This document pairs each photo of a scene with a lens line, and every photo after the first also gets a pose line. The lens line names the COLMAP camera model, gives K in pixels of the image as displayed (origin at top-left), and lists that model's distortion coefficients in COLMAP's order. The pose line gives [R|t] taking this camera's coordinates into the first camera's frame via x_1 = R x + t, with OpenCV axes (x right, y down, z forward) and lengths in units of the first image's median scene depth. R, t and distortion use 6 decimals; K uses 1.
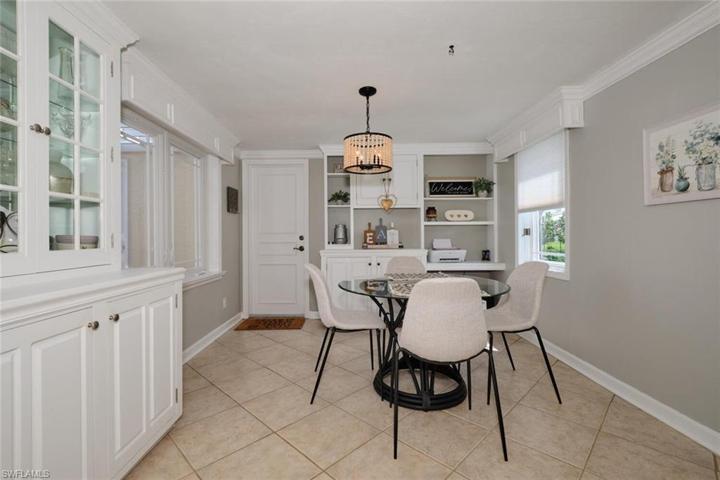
lens RADIAL K [[337.0, 0, 361.1], [0, 337.0, 232.7], [0, 0, 1]] dist [-0.001013, -0.005352]
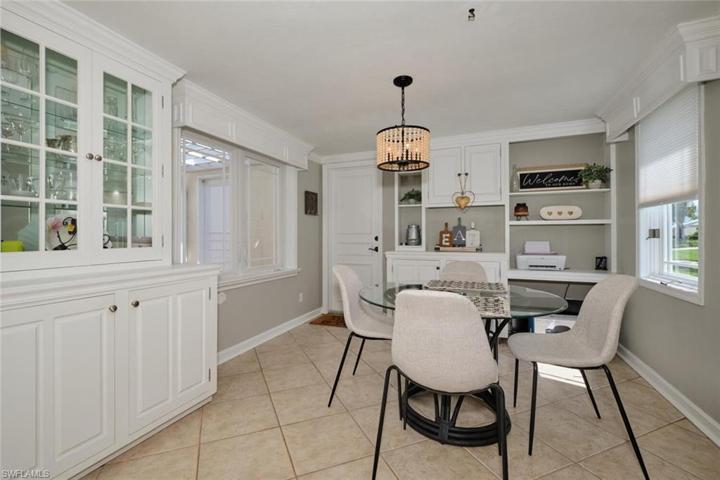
lens RADIAL K [[337.0, 0, 345.8], [0, 337.0, 232.8], [0, 0, 1]] dist [-0.001013, -0.005352]
pose [[0.913902, 0.002504, -0.405927, 0.220414], [-0.001574, 0.999995, 0.002626, -0.006120], [0.405932, -0.001761, 0.913902, 0.081980]]
